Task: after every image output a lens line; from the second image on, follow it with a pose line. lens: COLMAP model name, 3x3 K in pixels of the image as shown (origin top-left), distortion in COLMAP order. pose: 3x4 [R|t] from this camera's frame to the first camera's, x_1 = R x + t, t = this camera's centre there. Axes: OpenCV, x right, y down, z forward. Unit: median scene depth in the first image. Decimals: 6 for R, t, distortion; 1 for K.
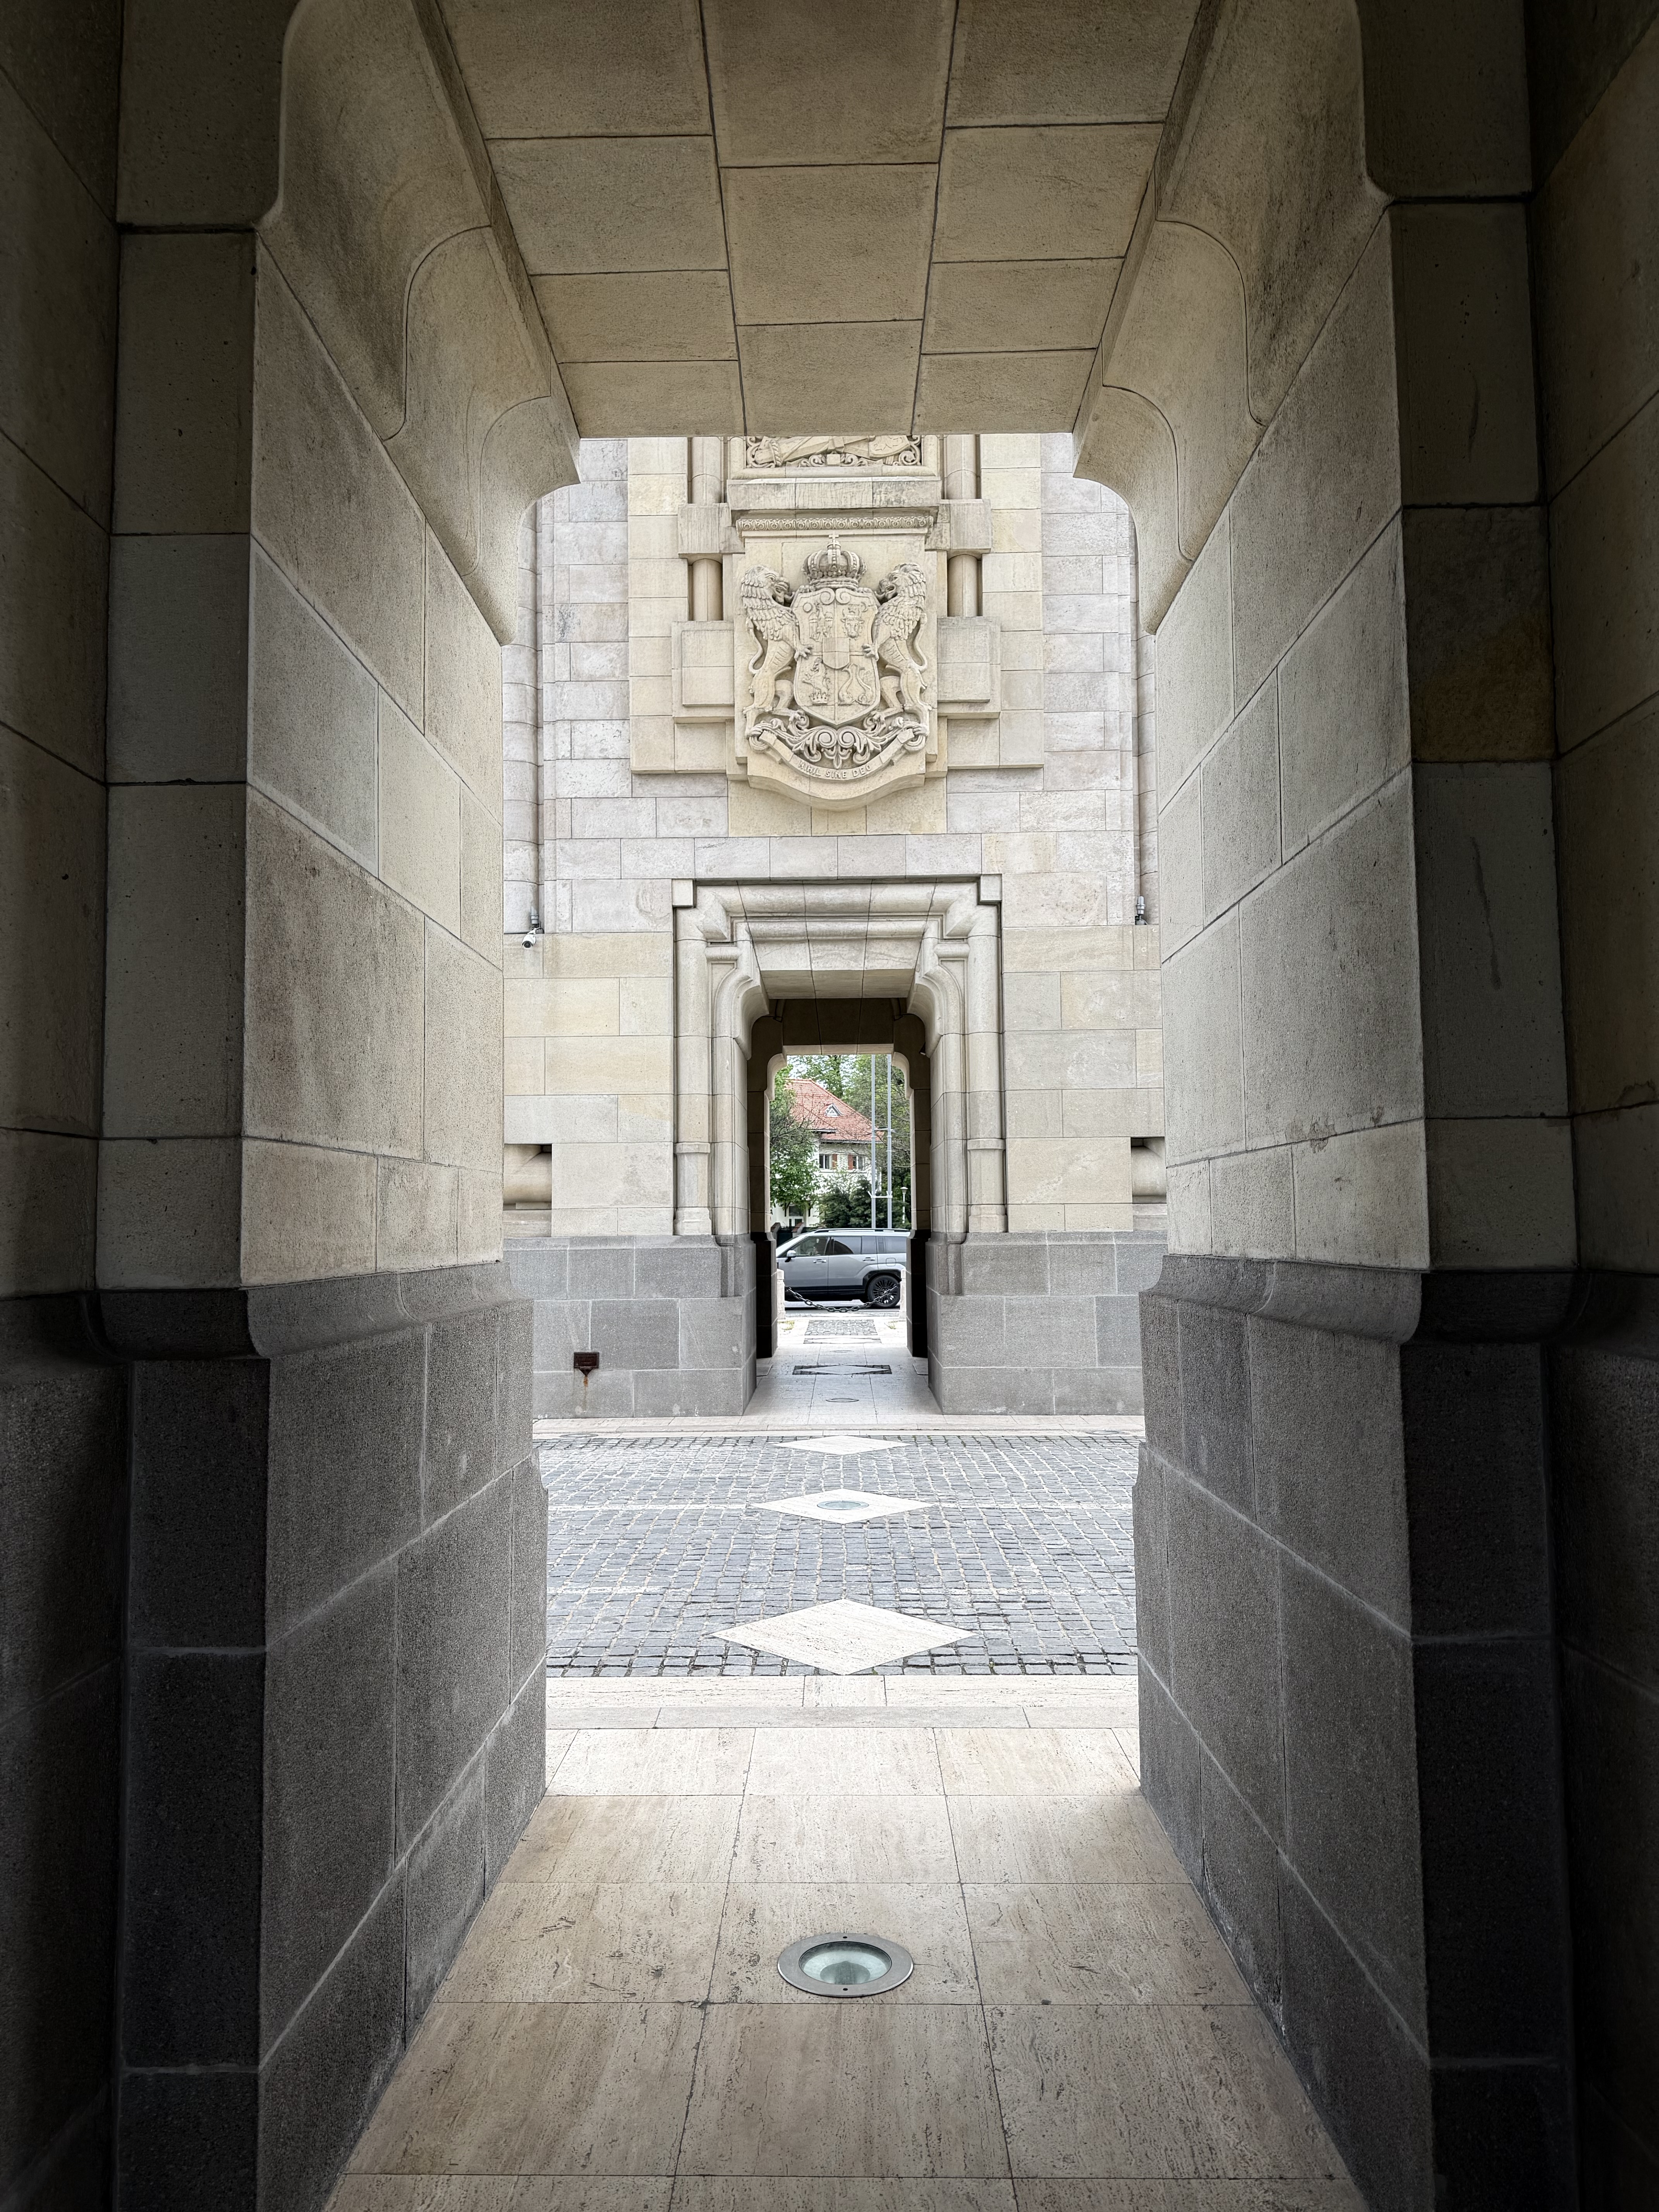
lens RADIAL K [[1518.6, 0, 828.2], [0, 1518.6, 1101.0], [0, 0, 1]] dist [0.178872, -0.342012]
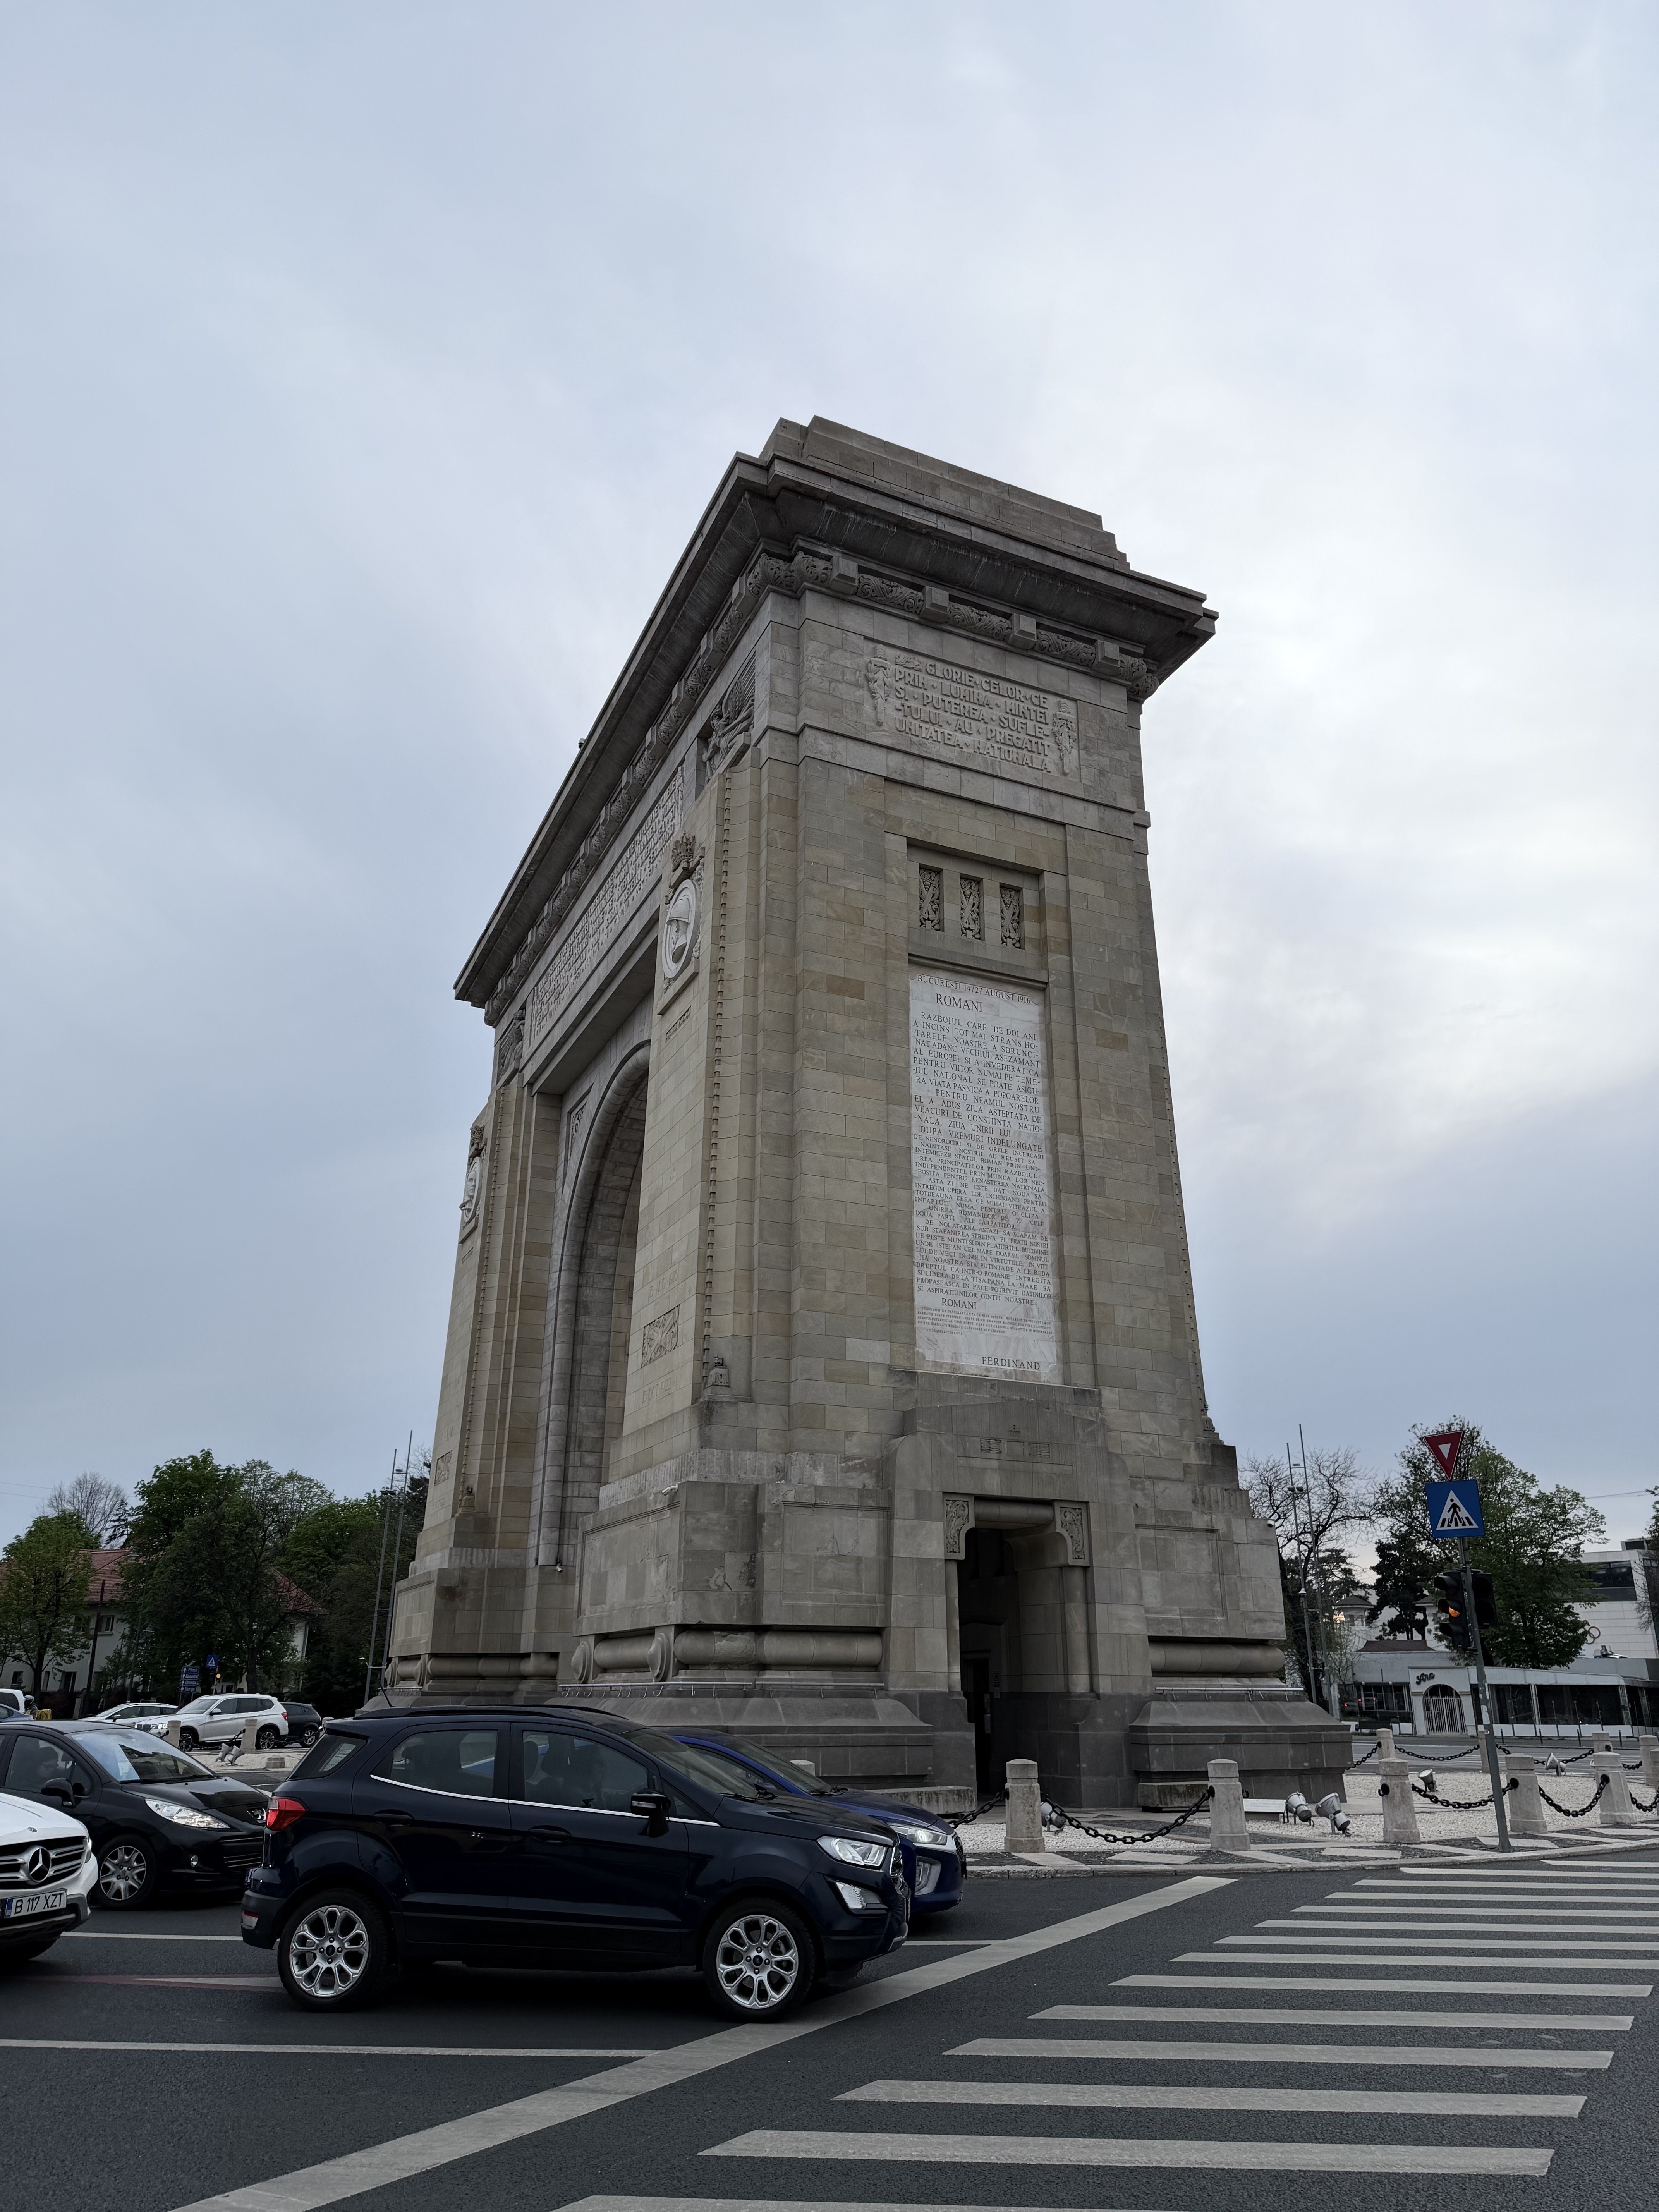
lens RADIAL K [[1518.6, 0, 828.2], [0, 1518.6, 1101.0], [0, 0, 1]] dist [0.178872, -0.342012]
pose [[0.905340, 0.165594, 0.391072, -0.942390], [-0.045627, 0.953445, -0.298096, -0.100895], [-0.422229, 0.252035, 0.870747, -1.704826]]
